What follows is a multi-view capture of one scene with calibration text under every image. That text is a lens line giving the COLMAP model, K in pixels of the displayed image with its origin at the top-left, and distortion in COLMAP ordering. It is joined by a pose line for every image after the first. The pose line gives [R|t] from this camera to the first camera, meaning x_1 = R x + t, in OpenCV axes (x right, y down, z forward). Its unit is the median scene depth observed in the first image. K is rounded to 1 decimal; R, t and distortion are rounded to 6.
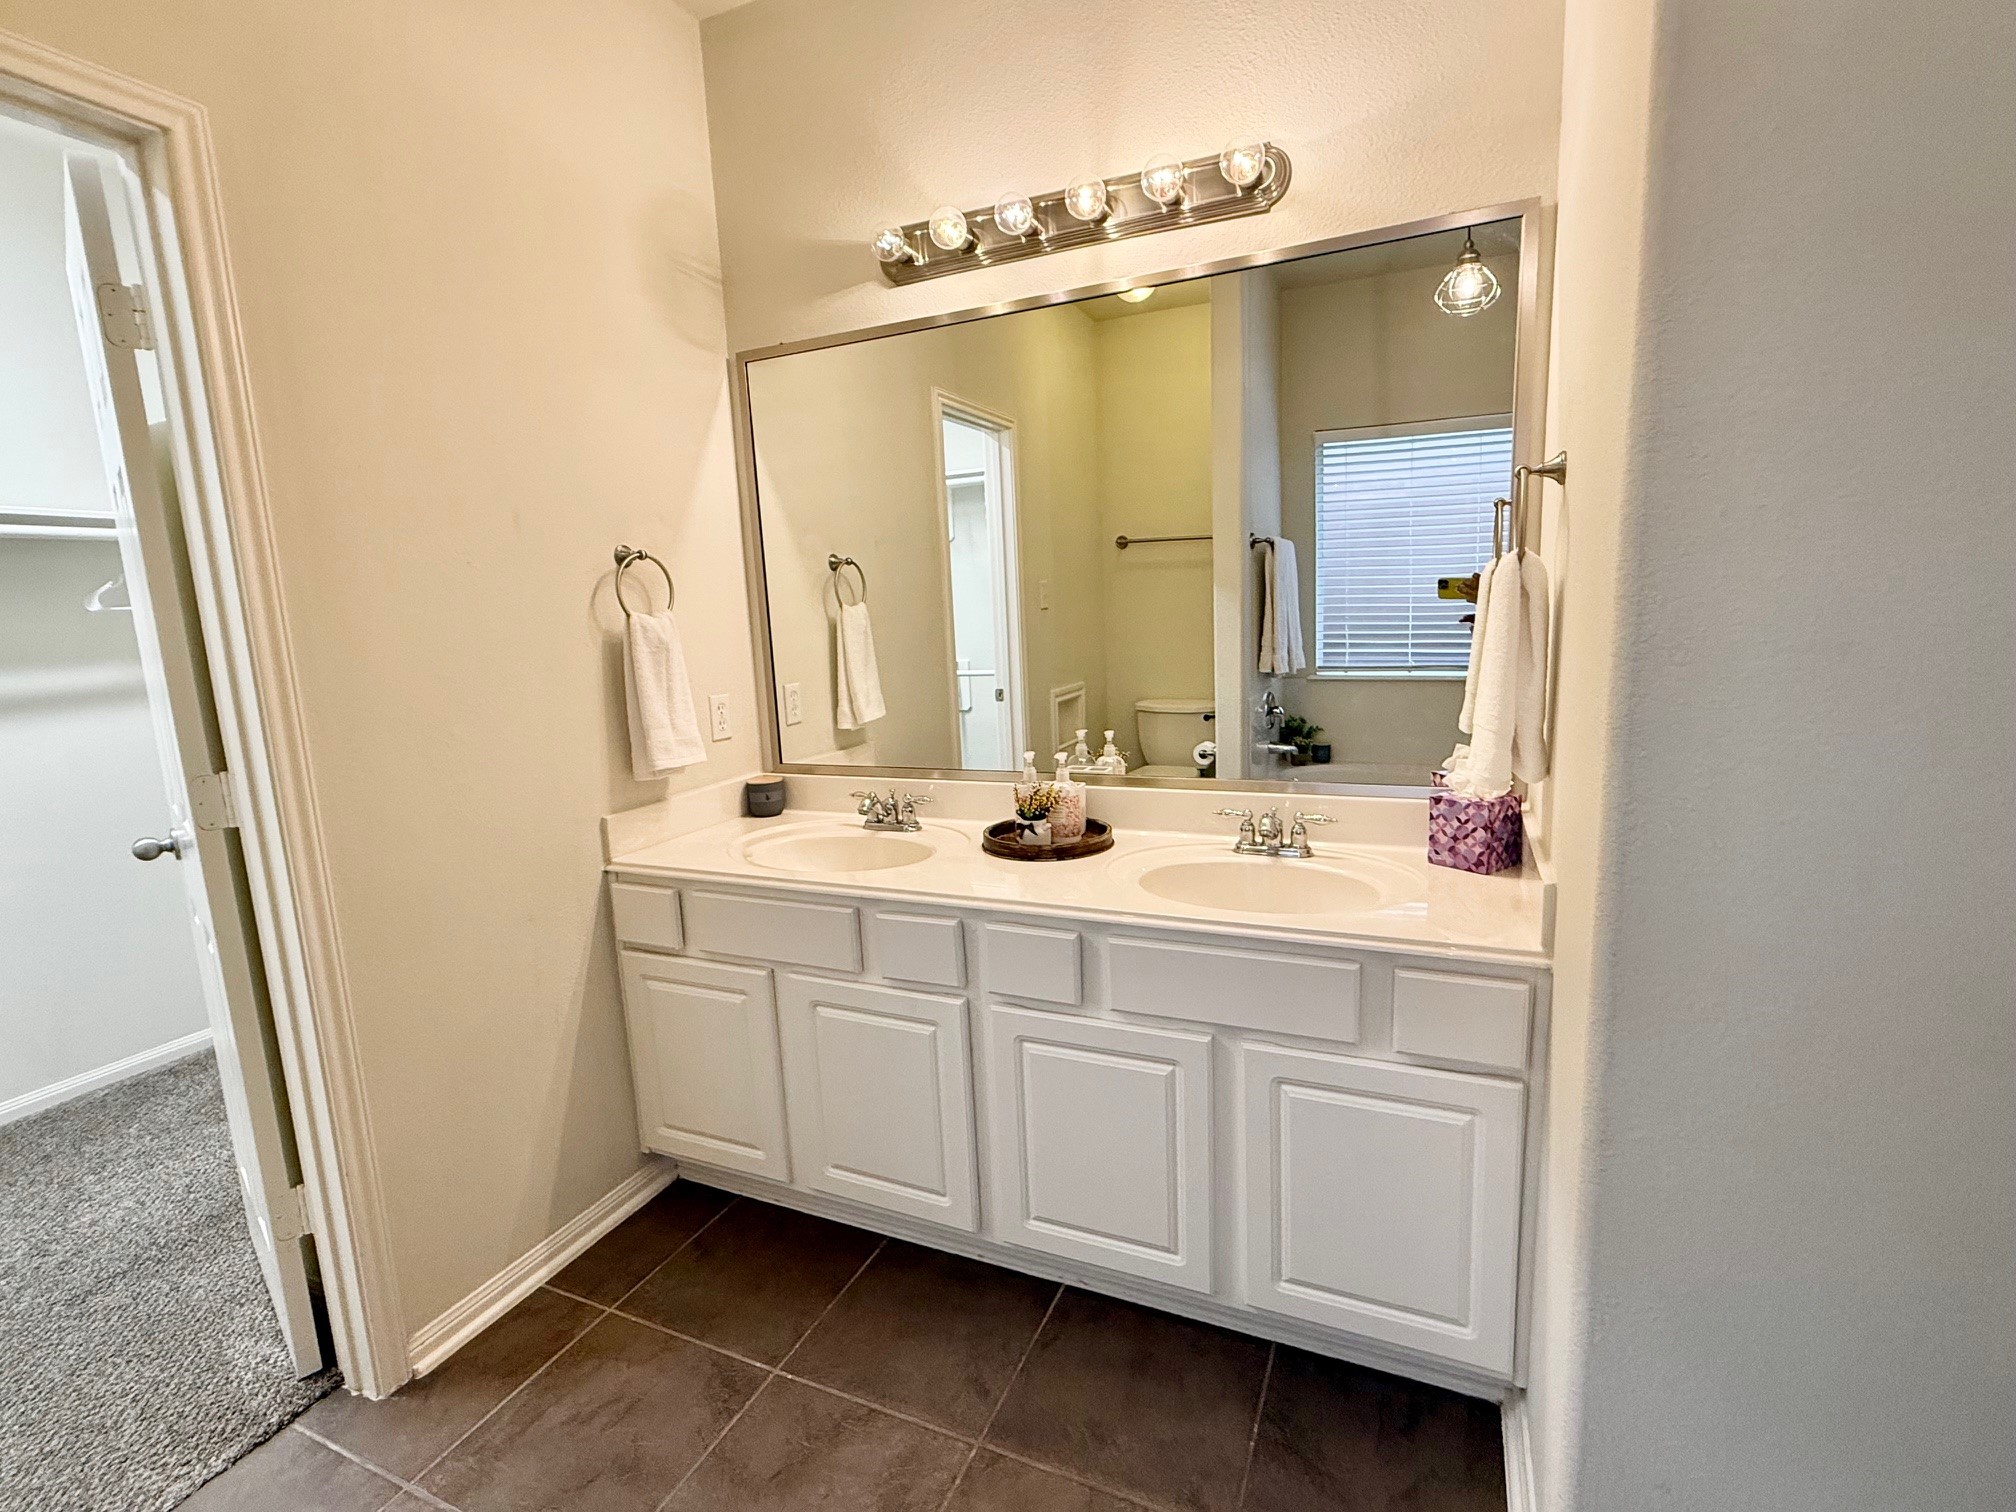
lens RADIAL K [[925.6, 0, 1005.7], [0, 925.6, 755.2], [0, 0, 1]] dist [0.002881, 0.000346]
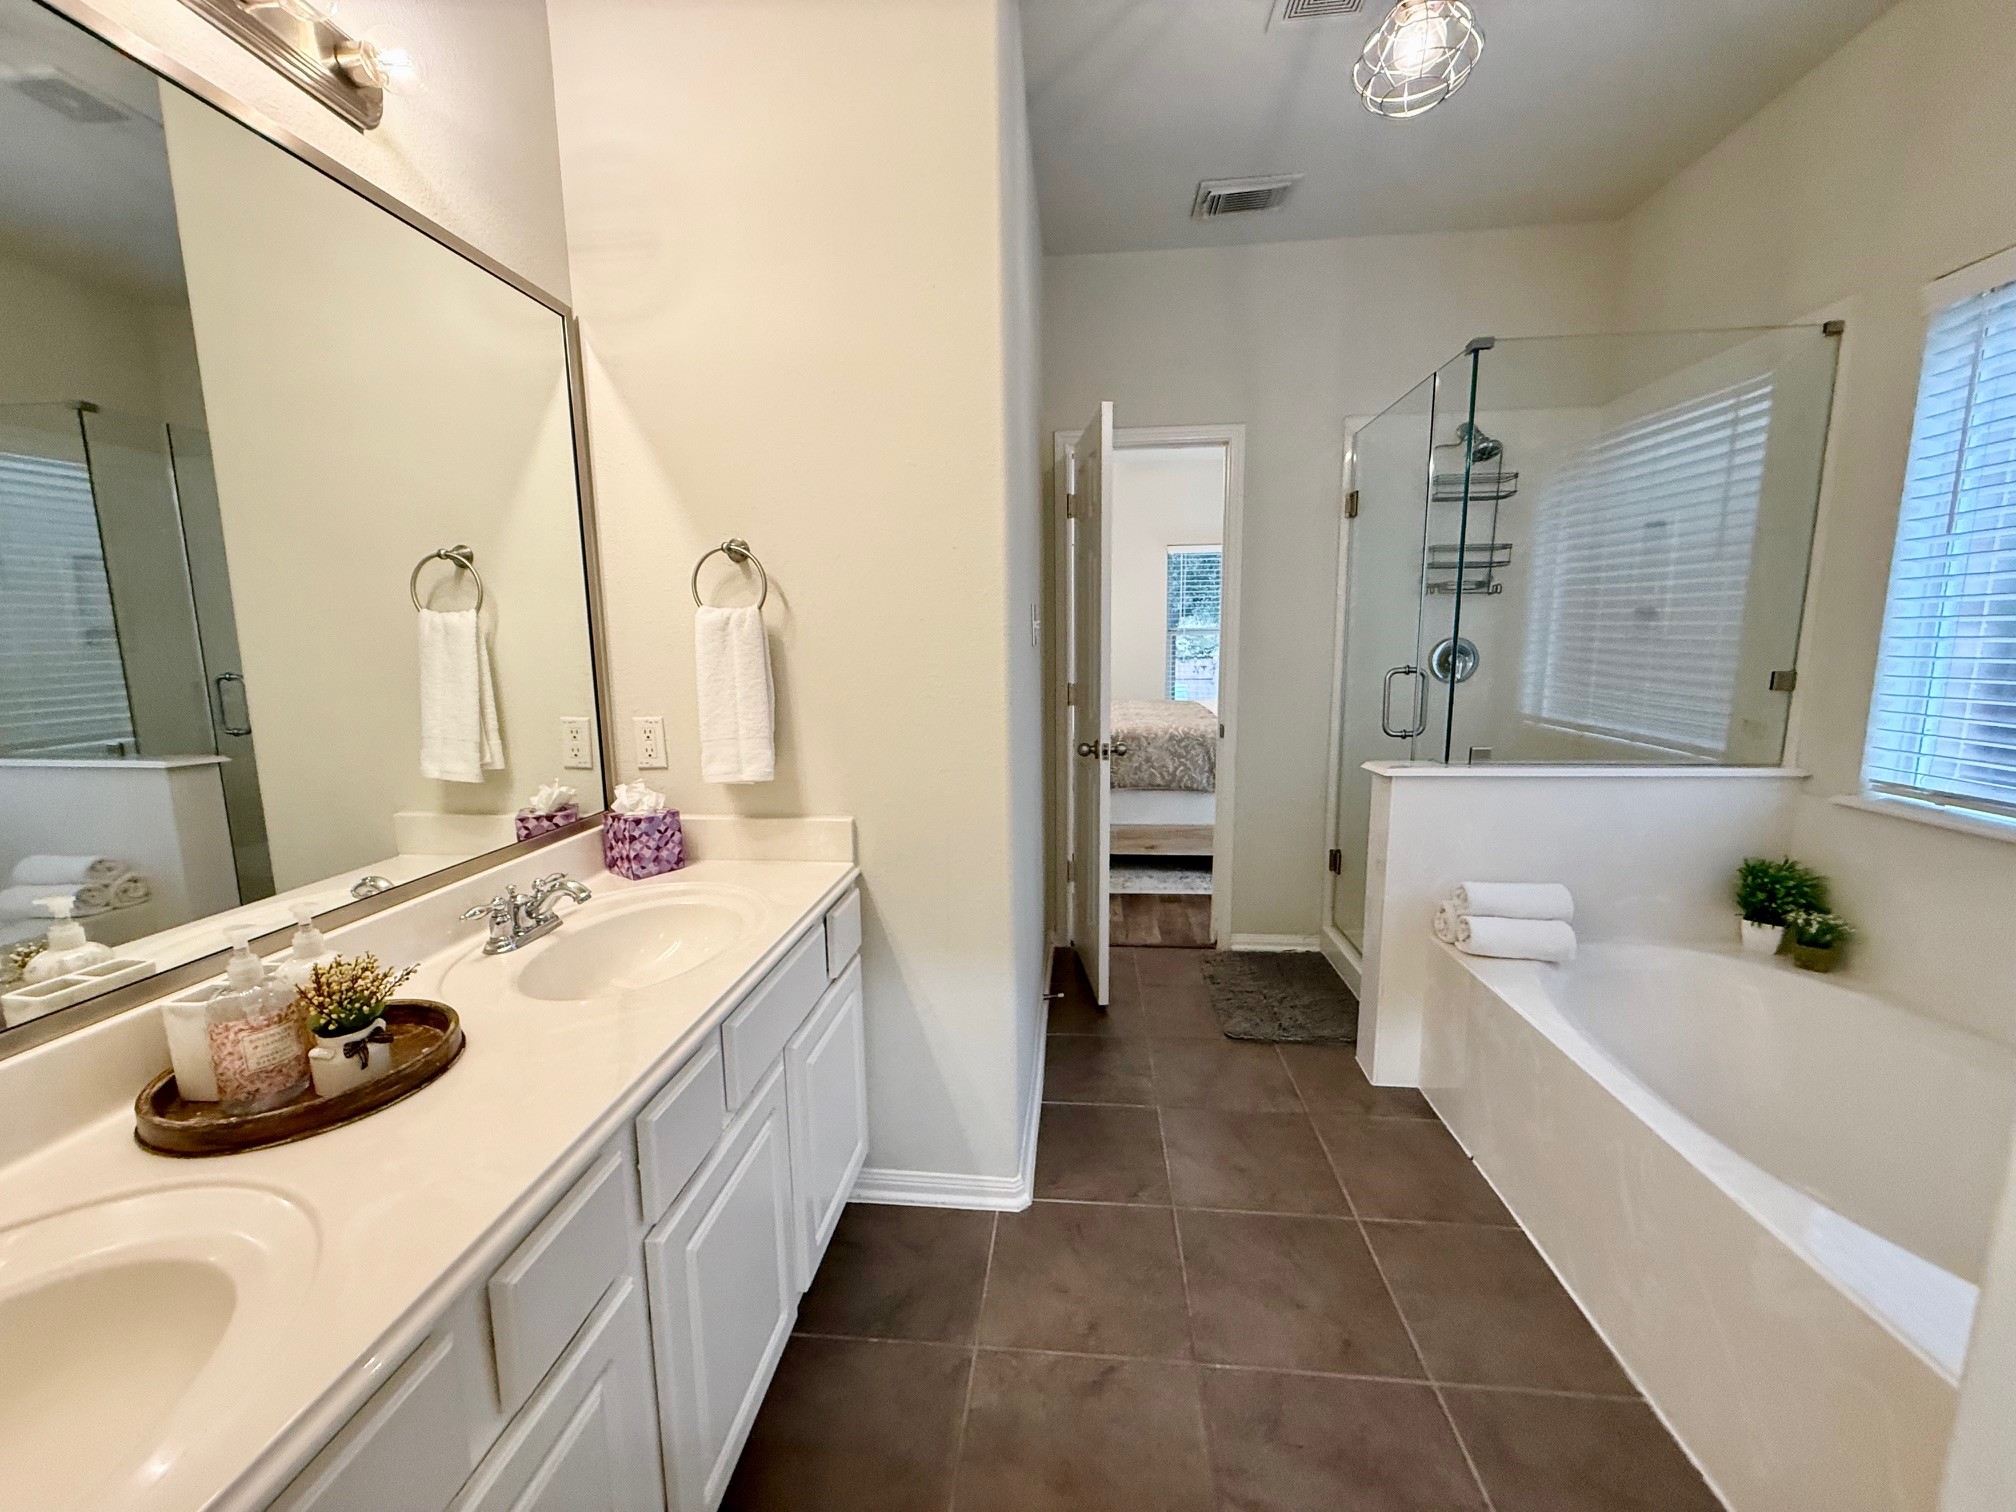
lens RADIAL K [[806.5, 0, 1002.7], [0, 806.5, 754.1], [0, 0, 1]] dist [-0.002509, 0.001273]
pose [[-0.335223, -0.093446, 0.937493, -0.586781], [0.172068, 0.972260, 0.158439, -0.109026], [-0.926293, 0.214425, -0.309845, 0.889569]]
